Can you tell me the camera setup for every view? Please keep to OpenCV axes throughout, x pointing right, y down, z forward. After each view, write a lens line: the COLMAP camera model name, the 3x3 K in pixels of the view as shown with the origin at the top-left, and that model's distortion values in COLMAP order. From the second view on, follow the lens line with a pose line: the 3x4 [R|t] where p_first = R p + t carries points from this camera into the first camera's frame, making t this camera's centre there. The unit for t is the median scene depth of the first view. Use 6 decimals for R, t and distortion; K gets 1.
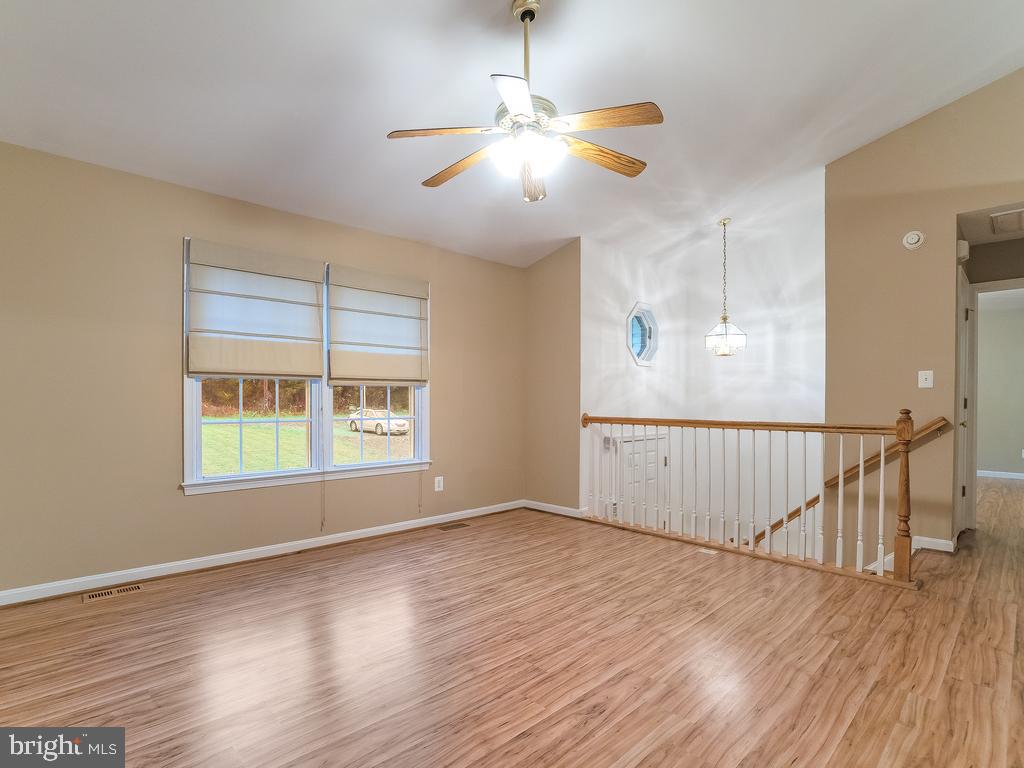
lens RADIAL K [[509.6, 0, 500.2], [0, 509.6, 399.5], [0, 0, 1]] dist [-0.071419, 0.026447]
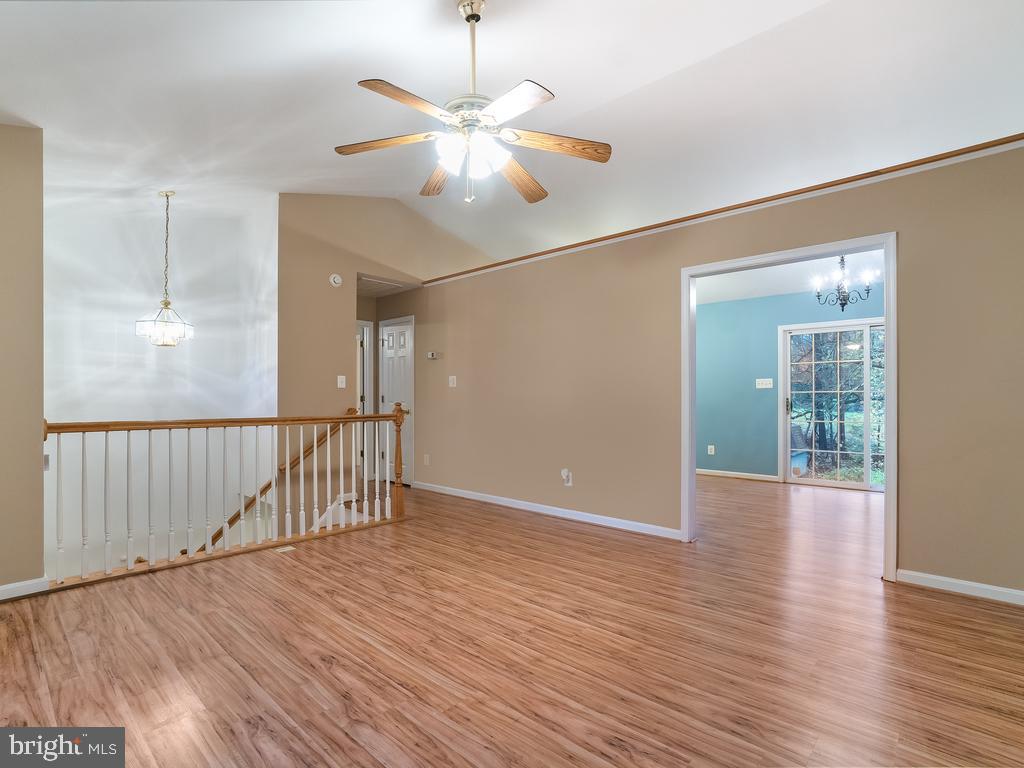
lens RADIAL K [[504.5, 0, 497.9], [0, 504.5, 389.6], [0, 0, 1]] dist [-0.055571, 0.025040]
pose [[-0.053185, 0.011165, 0.998522, -0.583919], [-0.001225, 0.999936, -0.011246, -0.002986], [-0.998584, -0.001821, -0.053168, 0.615835]]
